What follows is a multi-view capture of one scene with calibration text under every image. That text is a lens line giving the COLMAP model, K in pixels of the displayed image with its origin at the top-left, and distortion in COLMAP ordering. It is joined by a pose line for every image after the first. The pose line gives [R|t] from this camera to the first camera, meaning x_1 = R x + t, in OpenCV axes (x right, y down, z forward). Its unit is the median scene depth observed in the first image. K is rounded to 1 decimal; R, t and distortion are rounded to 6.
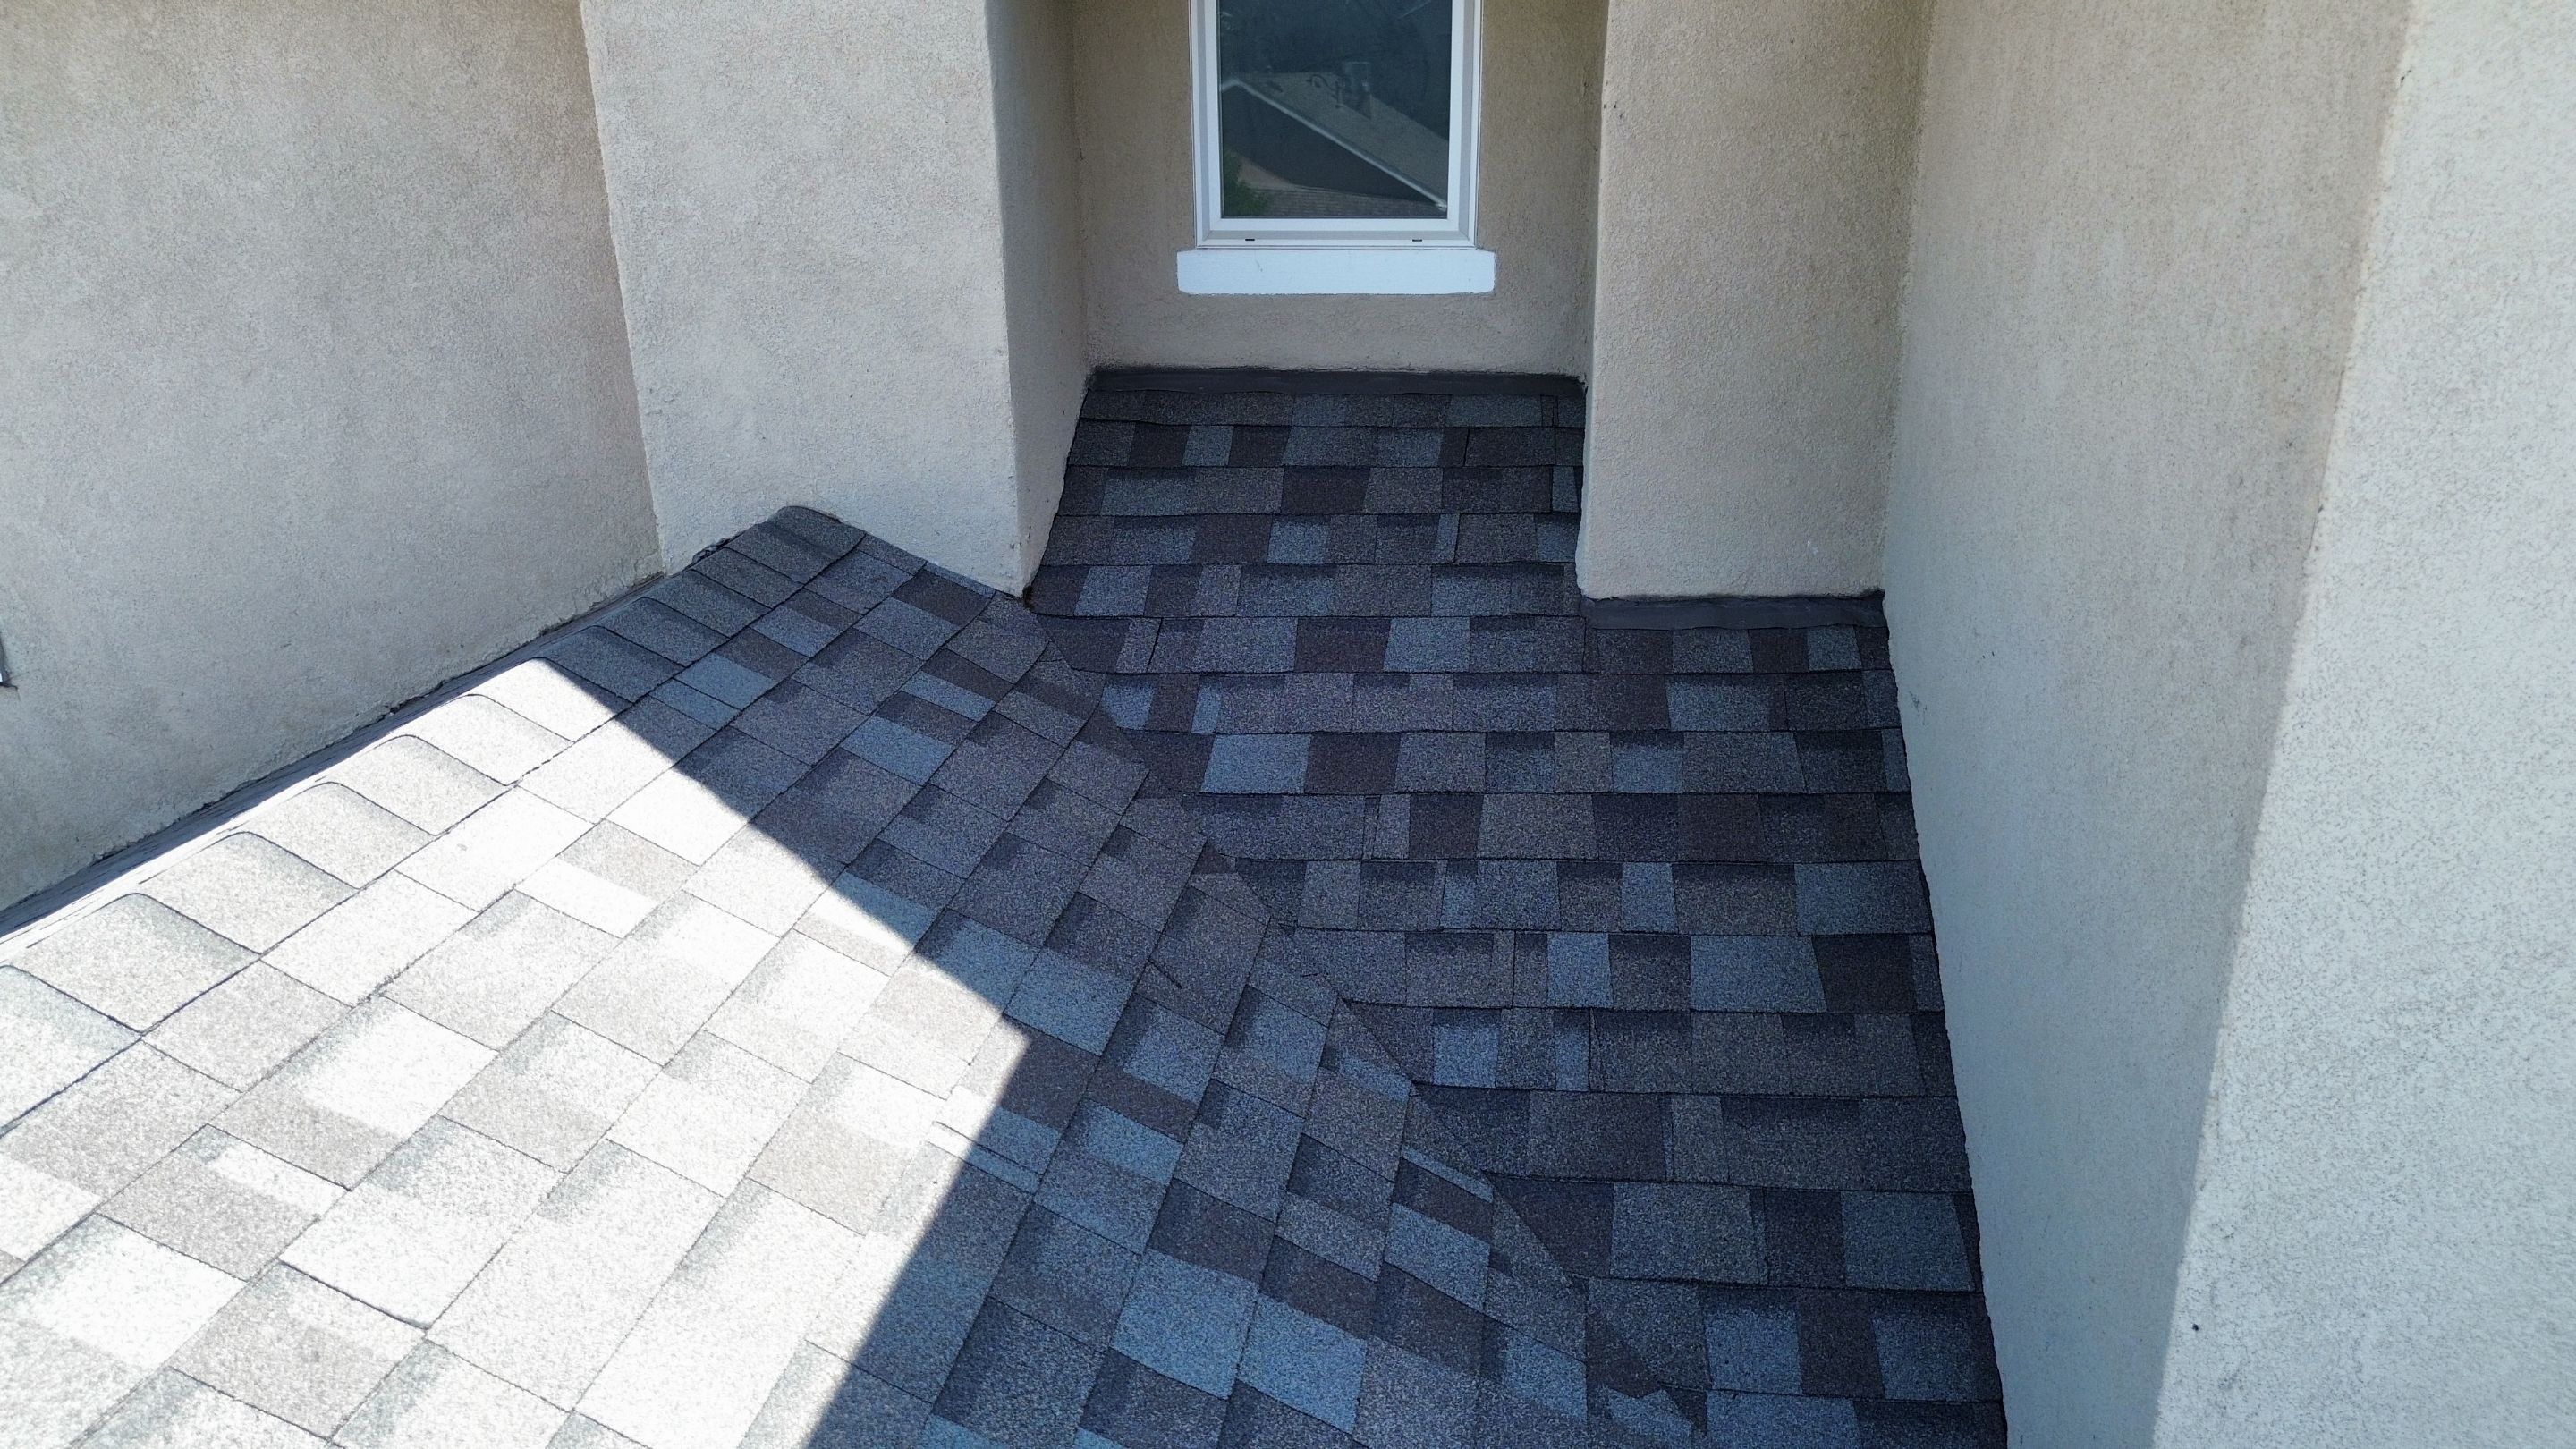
lens RADIAL K [[1811.4, 0, 1288.0], [0, 1811.4, 724.5], [0, 0, 1]] dist [0.053574, -0.059122]
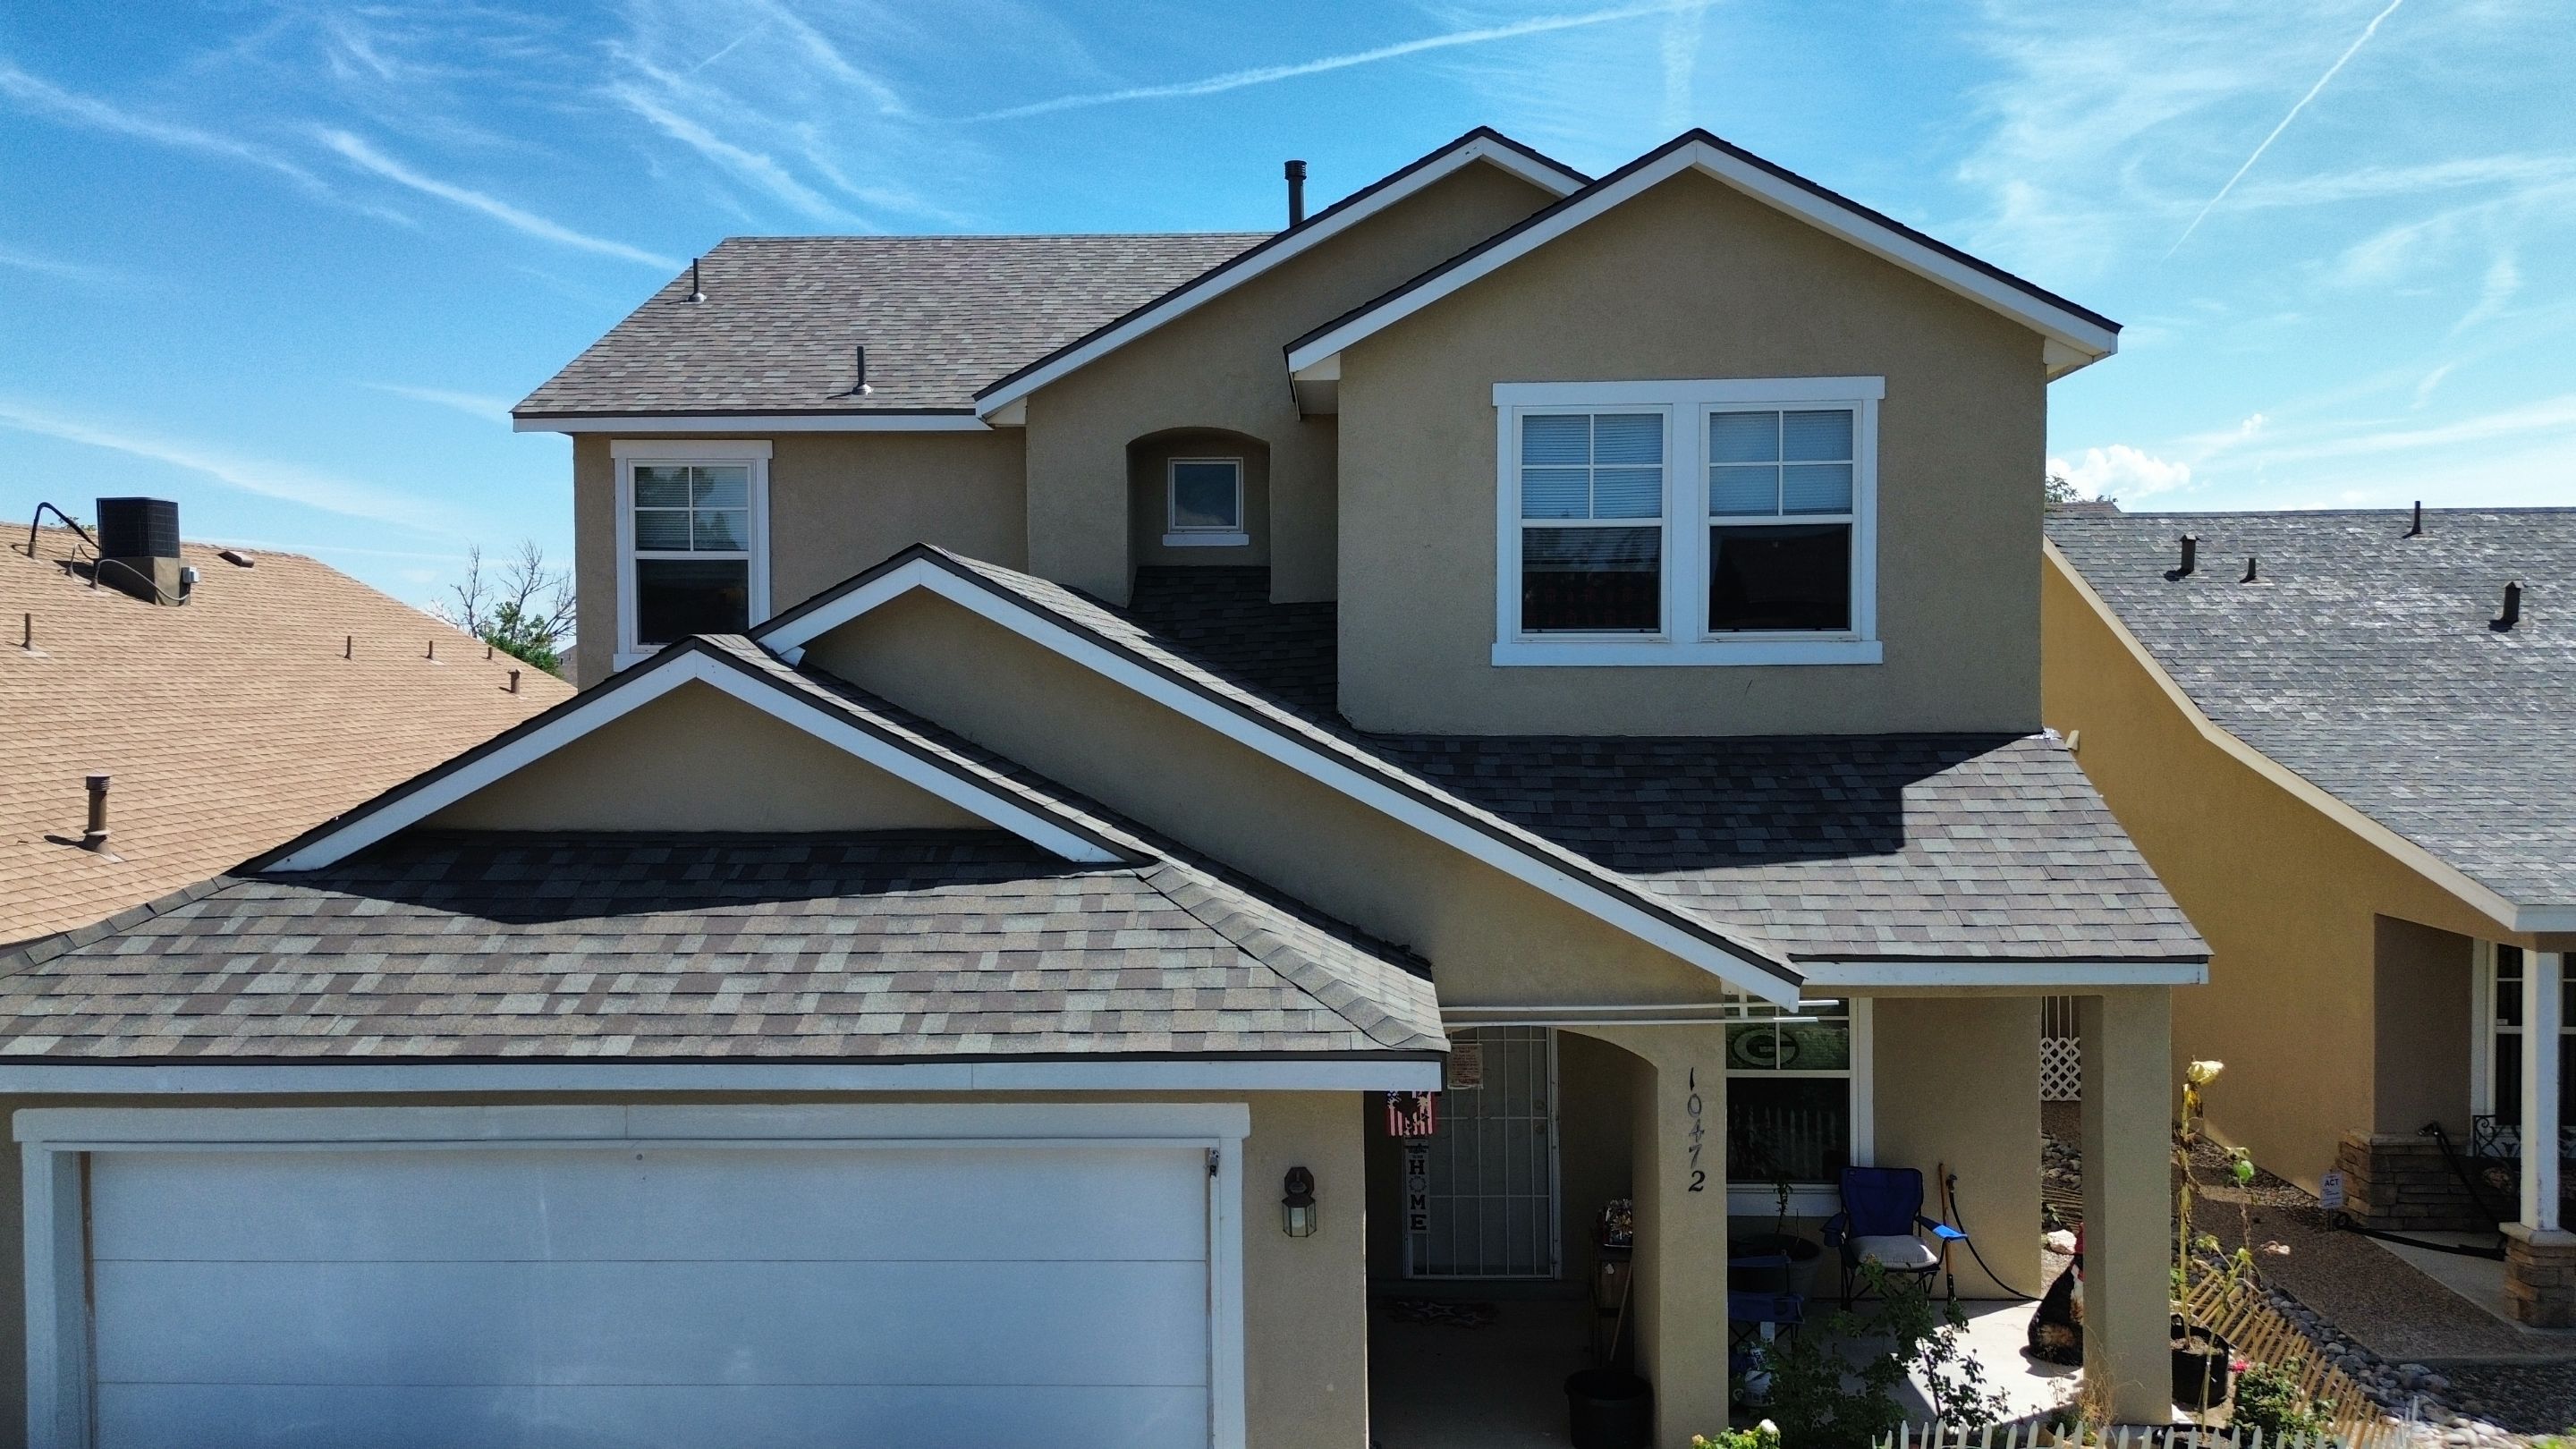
lens RADIAL K [[1811.4, 0, 1288.0], [0, 1811.4, 724.5], [0, 0, 1]] dist [0.053574, -0.059122]
pose [[0.993630, 0.011077, 0.112144, -0.230945], [0.026037, 0.945664, -0.324103, 1.390013], [-0.109641, 0.324958, 0.939351, -2.523857]]
